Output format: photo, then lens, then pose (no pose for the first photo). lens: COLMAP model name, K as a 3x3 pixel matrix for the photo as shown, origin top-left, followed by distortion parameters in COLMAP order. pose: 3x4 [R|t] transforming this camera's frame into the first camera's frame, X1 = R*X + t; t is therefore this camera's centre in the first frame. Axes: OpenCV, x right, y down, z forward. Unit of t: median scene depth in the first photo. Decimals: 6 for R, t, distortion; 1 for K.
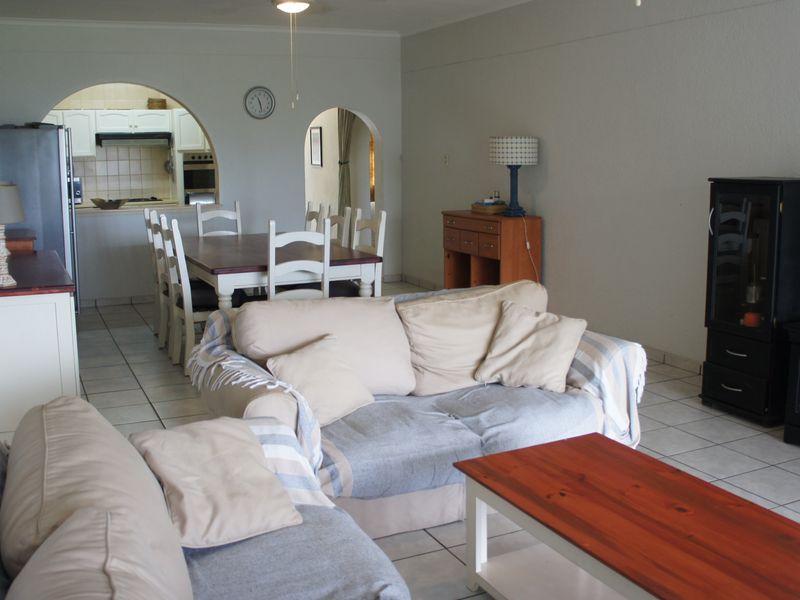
lens RADIAL K [[844.1, 0, 400.0], [0, 844.1, 300.0], [0, 0, 1]] dist [-0.180093, 0.139558]
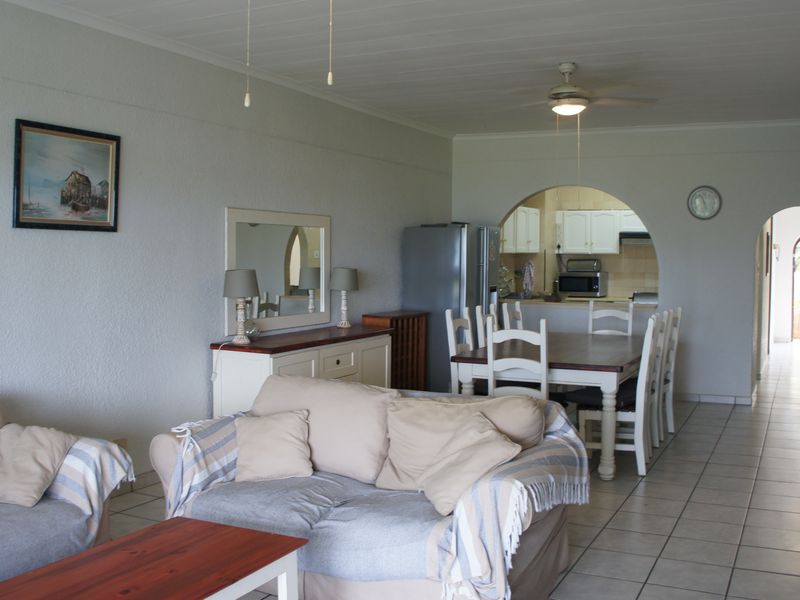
lens RADIAL K [[844.1, 0, 400.0], [0, 844.1, 300.0], [0, 0, 1]] dist [-0.180093, 0.139558]
pose [[0.622163, 0.056926, -0.780815, 0.585002], [-0.149356, 0.987666, -0.047002, -0.047822], [0.768509, 0.145862, 0.622991, 0.252548]]
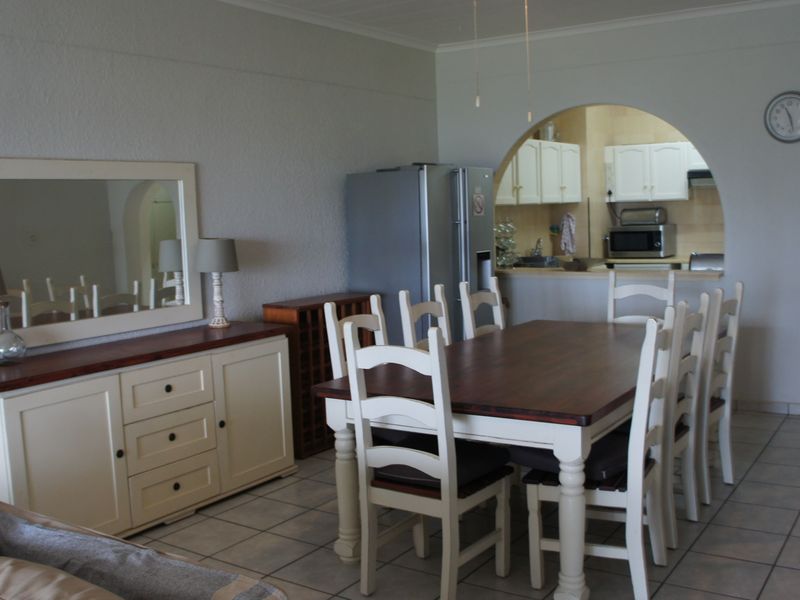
lens RADIAL K [[844.1, 0, 400.0], [0, 844.1, 300.0], [0, 0, 1]] dist [-0.180093, 0.139558]
pose [[0.511859, 0.080854, -0.855256, 0.354334], [-0.119617, 0.992571, 0.022246, -0.124669], [0.850701, 0.090916, 0.517728, 0.714846]]
